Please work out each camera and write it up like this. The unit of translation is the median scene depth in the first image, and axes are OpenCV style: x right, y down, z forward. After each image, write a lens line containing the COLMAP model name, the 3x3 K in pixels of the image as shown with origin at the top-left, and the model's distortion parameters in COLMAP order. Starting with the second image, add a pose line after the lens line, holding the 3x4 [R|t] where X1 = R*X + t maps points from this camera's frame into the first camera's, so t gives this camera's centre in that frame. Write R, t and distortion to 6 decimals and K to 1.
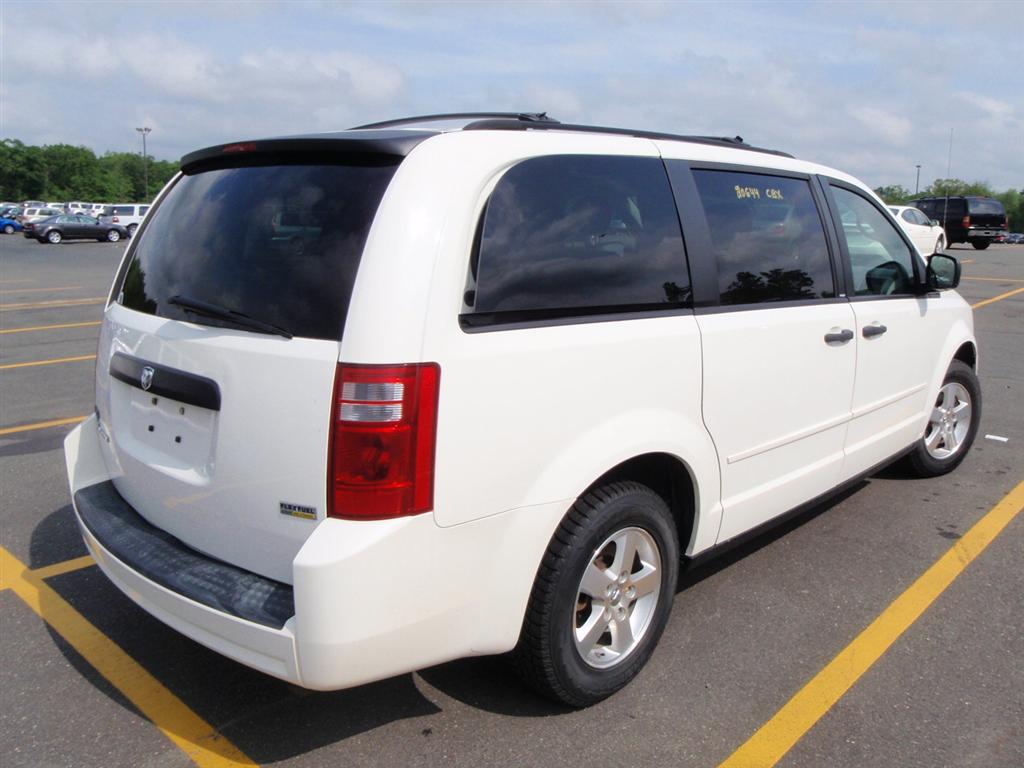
lens RADIAL K [[883.6, 0, 512.0], [0, 883.6, 384.0], [0, 0, 1]] dist [-0.056279, 0.001630]
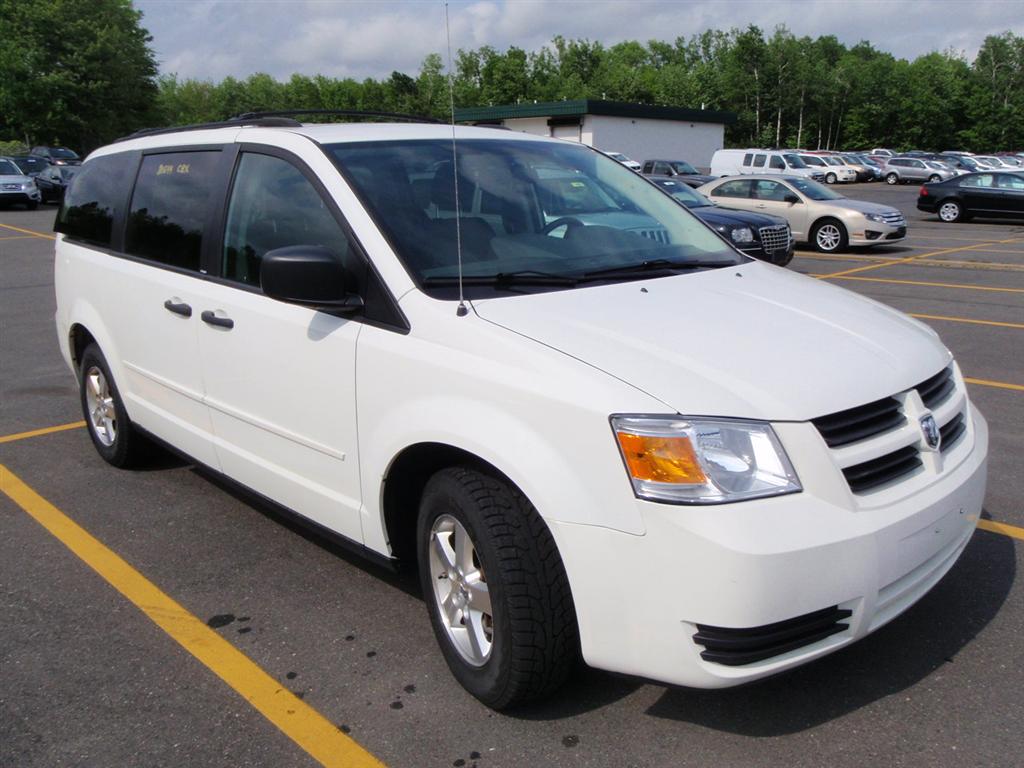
lens RADIAL K [[909.2, 0, 512.0], [0, 909.2, 384.0], [0, 0, 1]] dist [-0.072516, 0.138495]
pose [[-0.088971, 0.227480, -0.969710, 1.293999], [-0.164457, 0.956853, 0.239553, -0.267801], [0.982364, 0.180789, -0.047722, 1.362396]]
